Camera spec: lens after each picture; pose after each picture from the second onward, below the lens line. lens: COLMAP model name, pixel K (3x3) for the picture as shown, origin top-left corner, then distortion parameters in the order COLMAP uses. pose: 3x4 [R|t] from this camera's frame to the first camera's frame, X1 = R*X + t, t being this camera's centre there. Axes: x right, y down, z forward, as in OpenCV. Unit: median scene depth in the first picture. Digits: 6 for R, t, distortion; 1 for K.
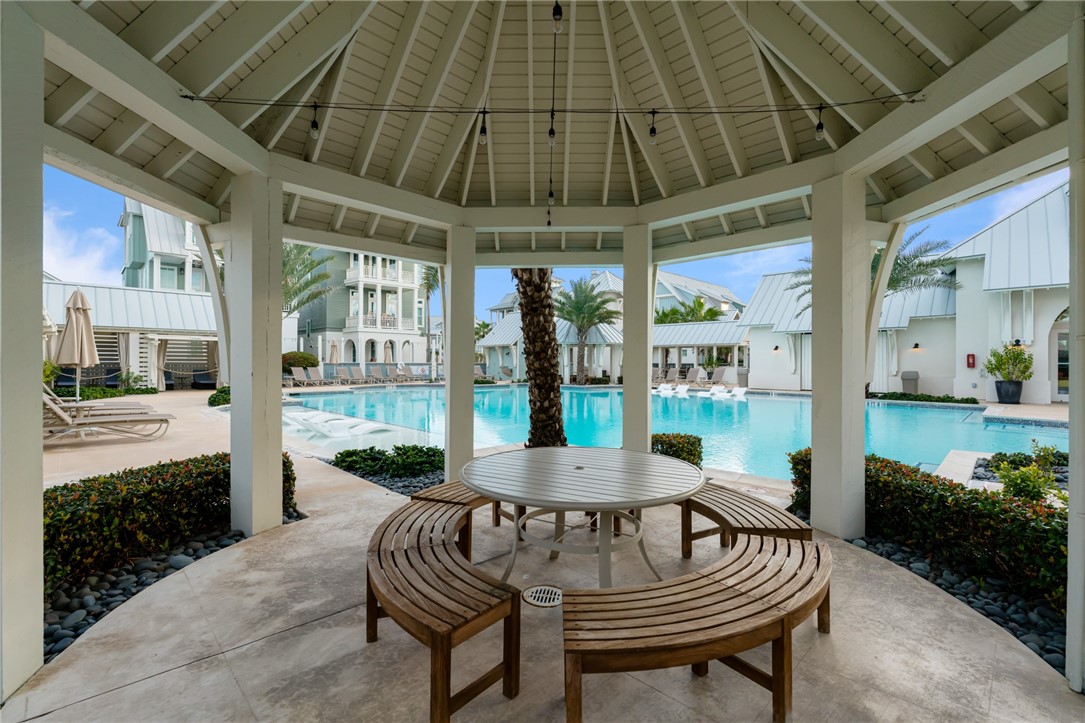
lens RADIAL K [[478.2, 0, 546.8], [0, 478.2, 364.6], [0, 0, 1]] dist [-0.001077, -0.000178]
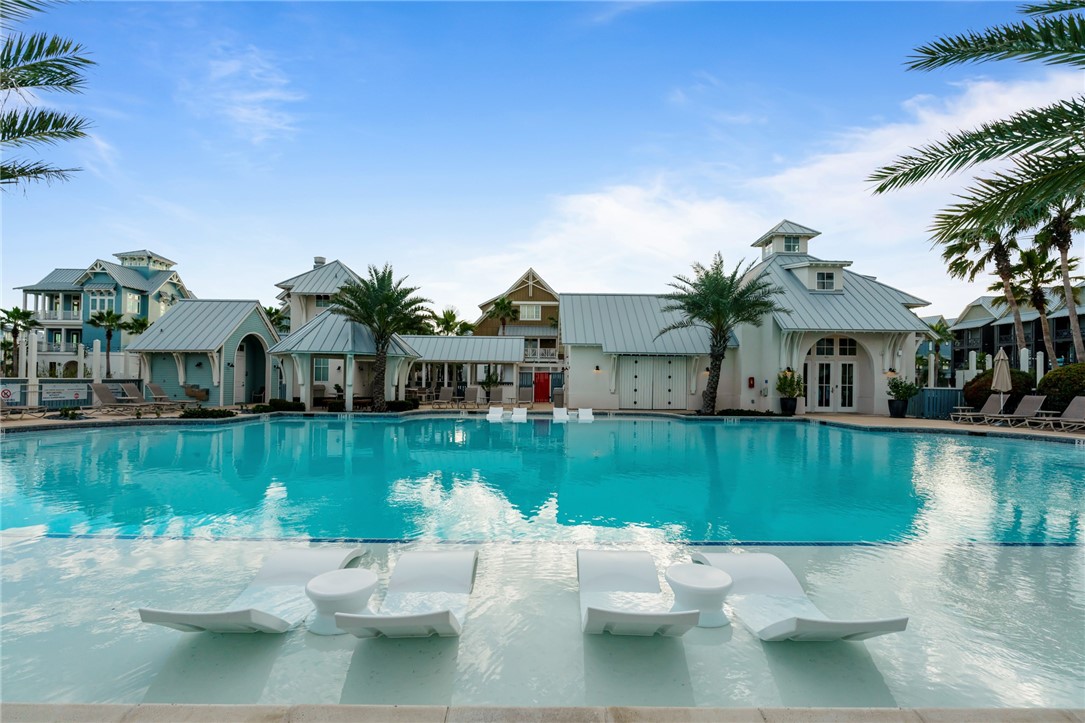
lens RADIAL K [[492.0, 0, 544.2], [0, 492.0, 369.3], [0, 0, 1]] dist [-0.000160, 0.000077]
pose [[0.705195, 0.021108, 0.708699, -0.323086], [-0.005253, 0.999685, -0.024548, -0.005750], [-0.708994, 0.013588, 0.705083, 0.338907]]
